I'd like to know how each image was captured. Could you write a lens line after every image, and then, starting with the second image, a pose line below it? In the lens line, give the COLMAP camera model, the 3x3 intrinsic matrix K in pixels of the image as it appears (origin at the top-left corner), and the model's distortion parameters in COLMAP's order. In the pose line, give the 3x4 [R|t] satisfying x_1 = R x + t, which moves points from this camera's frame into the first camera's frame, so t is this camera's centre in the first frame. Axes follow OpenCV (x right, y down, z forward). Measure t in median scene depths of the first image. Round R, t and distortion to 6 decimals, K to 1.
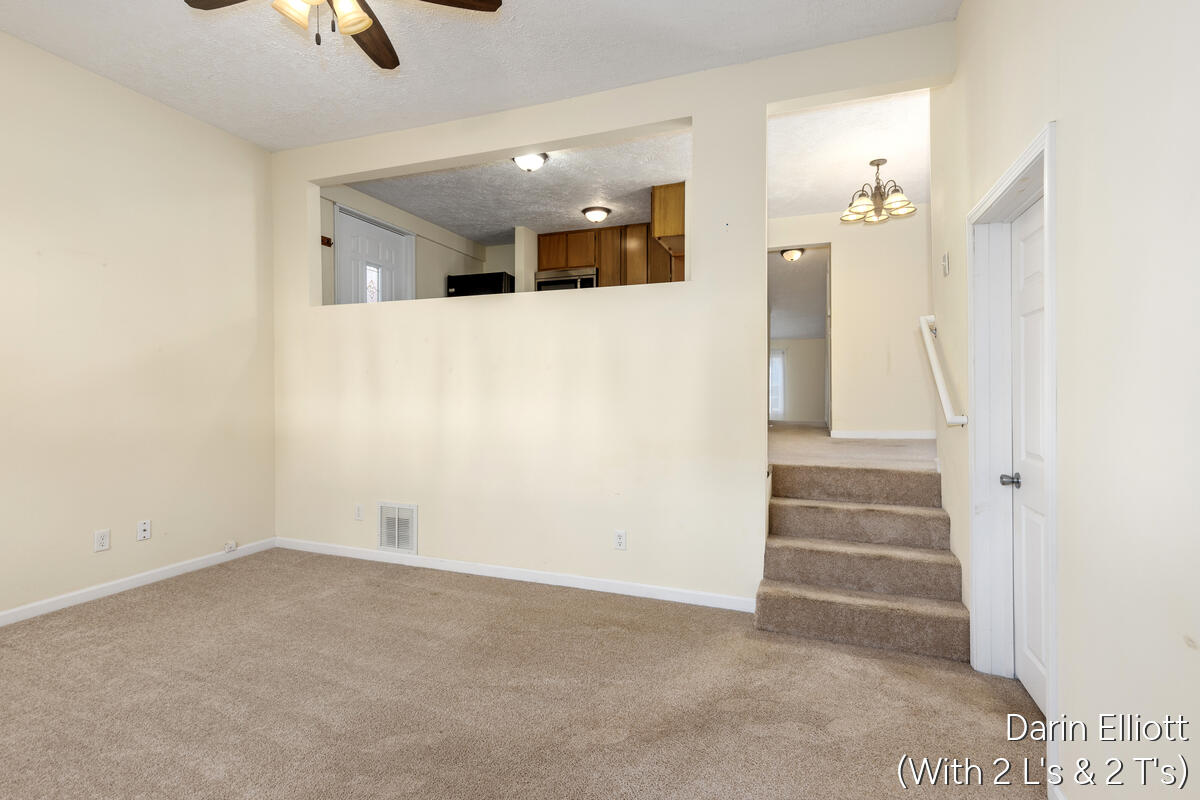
lens RADIAL K [[548.1, 0, 597.8], [0, 548.1, 379.9], [0, 0, 1]] dist [0.000311, -0.000096]
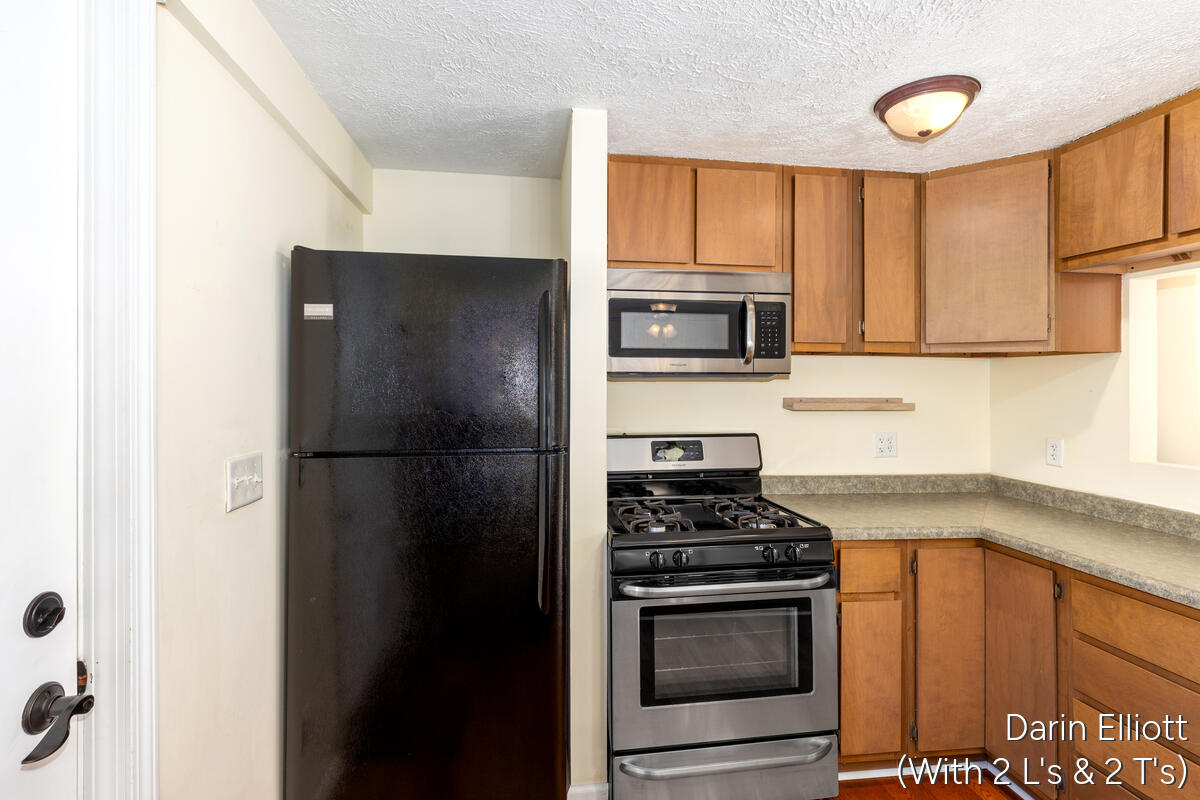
lens RADIAL K [[548.1, 0, 597.8], [0, 548.1, 379.9], [0, 0, 1]] dist [0.000311, -0.000096]
pose [[0.880688, -0.000342, 0.473696, -0.272667], [-0.003521, 0.999967, 0.007270, -0.135074], [-0.473683, -0.008070, 0.880658, 0.725487]]
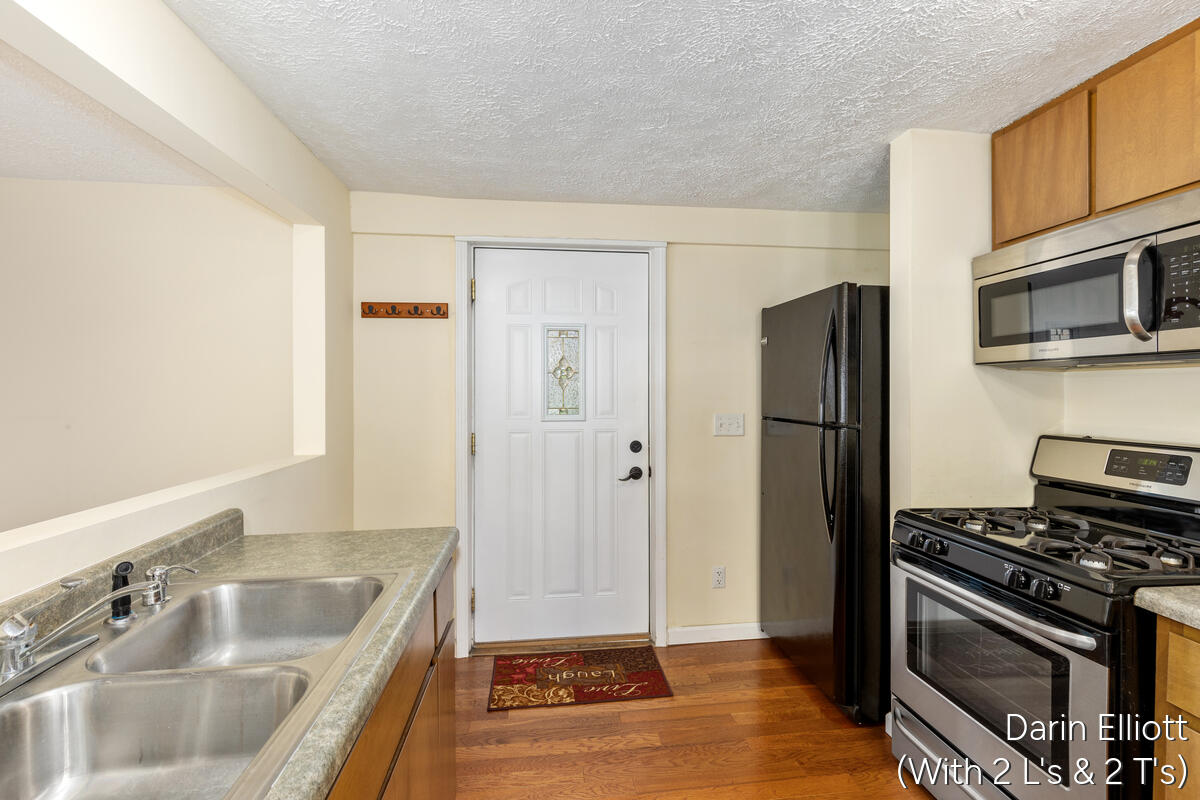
lens RADIAL K [[552.9, 0, 600.0], [0, 552.9, 400.0], [0, 0, 1]] dist [-0.000077, -0.000090]
pose [[0.450654, 0.011805, -0.892621, 0.076432], [0.011343, 0.999756, 0.018949, -0.124516], [0.892627, -0.018665, 0.450410, 0.669129]]
